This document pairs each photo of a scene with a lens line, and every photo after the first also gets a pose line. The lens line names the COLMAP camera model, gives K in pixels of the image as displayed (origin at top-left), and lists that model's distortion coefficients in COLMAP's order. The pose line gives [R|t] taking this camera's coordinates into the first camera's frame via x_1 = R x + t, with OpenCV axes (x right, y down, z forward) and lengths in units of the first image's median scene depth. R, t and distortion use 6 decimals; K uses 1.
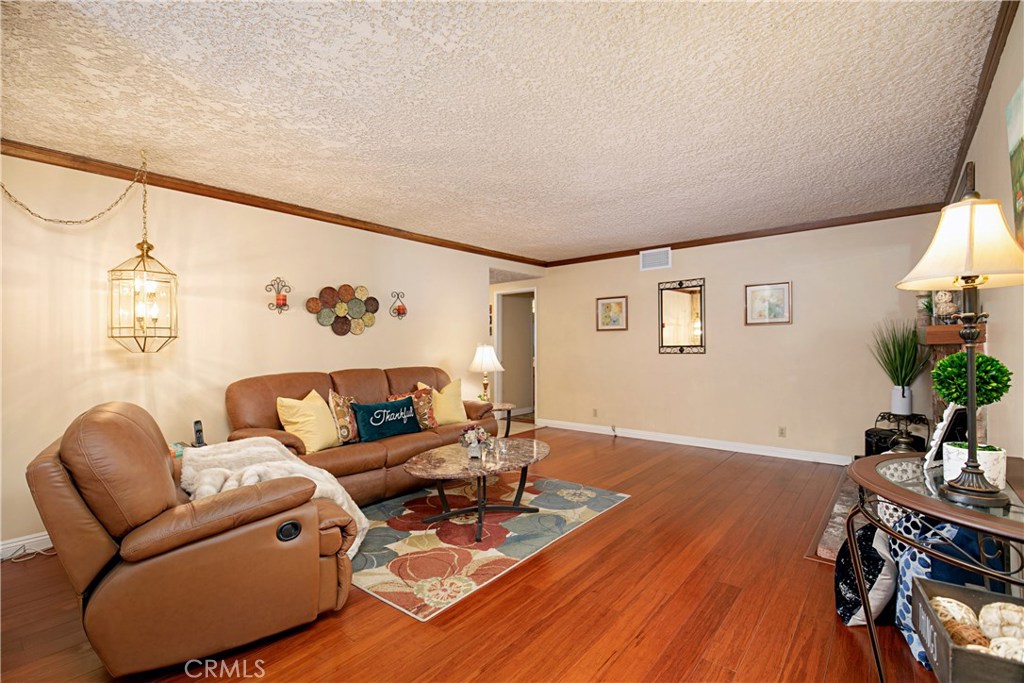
lens RADIAL K [[465.0, 0, 513.3], [0, 465.0, 346.5], [0, 0, 1]] dist [0.000108, -0.000033]
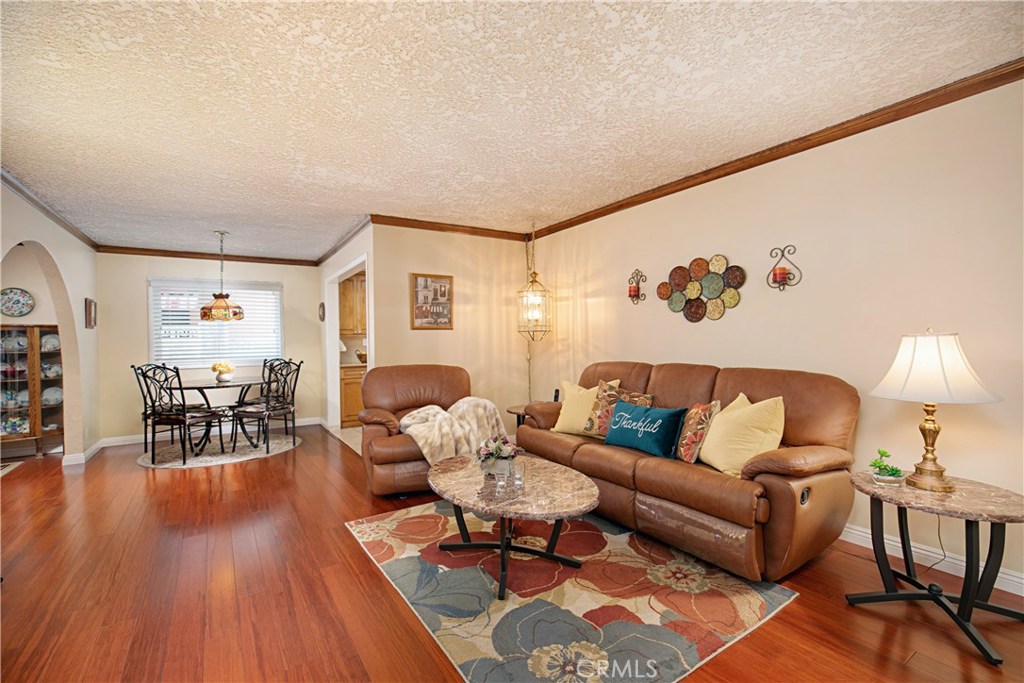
lens RADIAL K [[456.4, 0, 512.0], [0, 456.4, 341.5], [0, 0, 1]] dist [0.000563, 0.000437]
pose [[-0.303876, 0.023935, -0.952411, 0.589687], [0.019751, 0.999628, 0.018820, -0.012692], [0.952507, -0.013092, -0.304235, 1.112751]]
